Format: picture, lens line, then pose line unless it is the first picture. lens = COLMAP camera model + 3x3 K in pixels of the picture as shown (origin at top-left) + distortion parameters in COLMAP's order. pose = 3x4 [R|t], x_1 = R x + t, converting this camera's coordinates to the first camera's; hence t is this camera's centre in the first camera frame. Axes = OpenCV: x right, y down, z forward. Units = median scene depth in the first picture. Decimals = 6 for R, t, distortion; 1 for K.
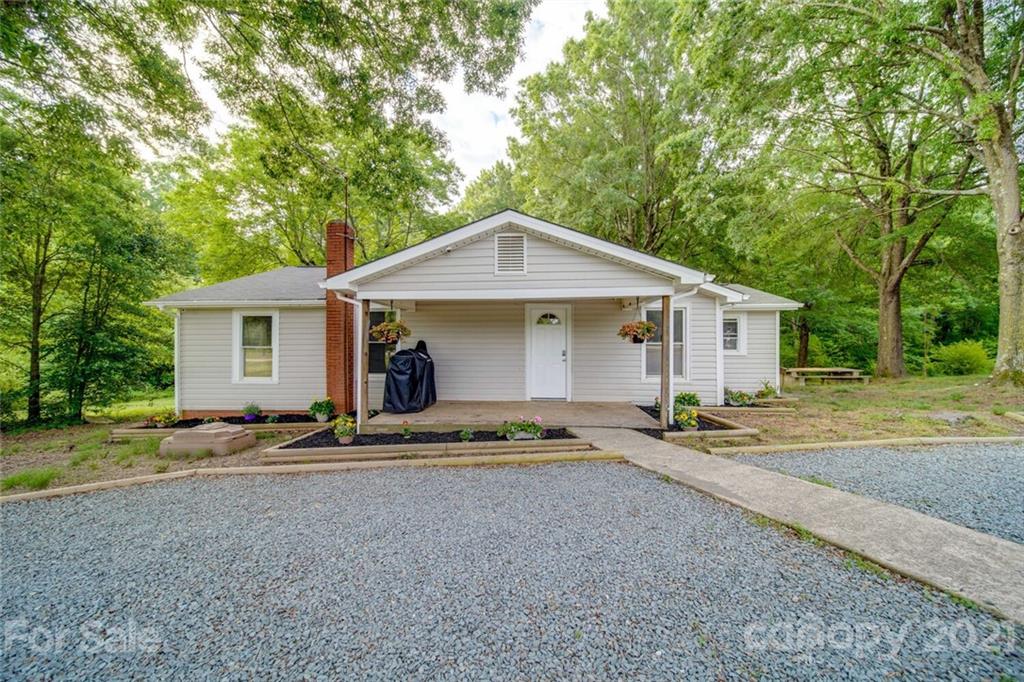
lens RADIAL K [[361.3, 0, 513.7], [0, 361.3, 343.0], [0, 0, 1]] dist [-0.000808, -0.001426]
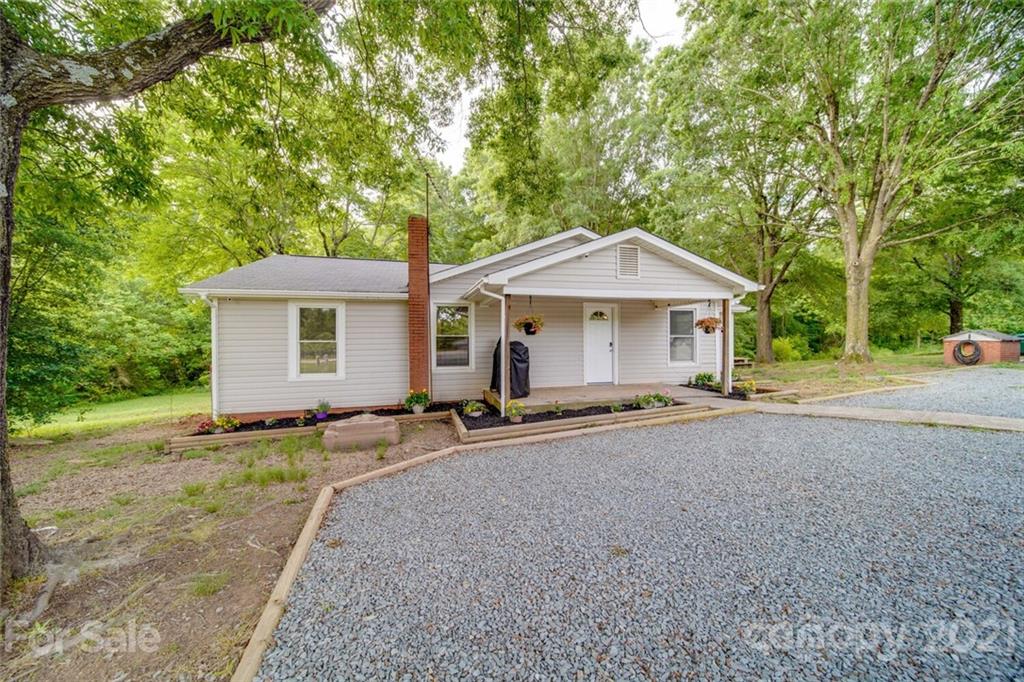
lens RADIAL K [[361.3, 0, 506.2], [0, 361.3, 343.6], [0, 0, 1]] dist [-0.000808, -0.001426]
pose [[0.953971, -0.007712, 0.299801, -0.553230], [0.008462, 0.999963, -0.001202, 0.023542], [-0.299781, 0.003684, 0.954001, -0.041396]]
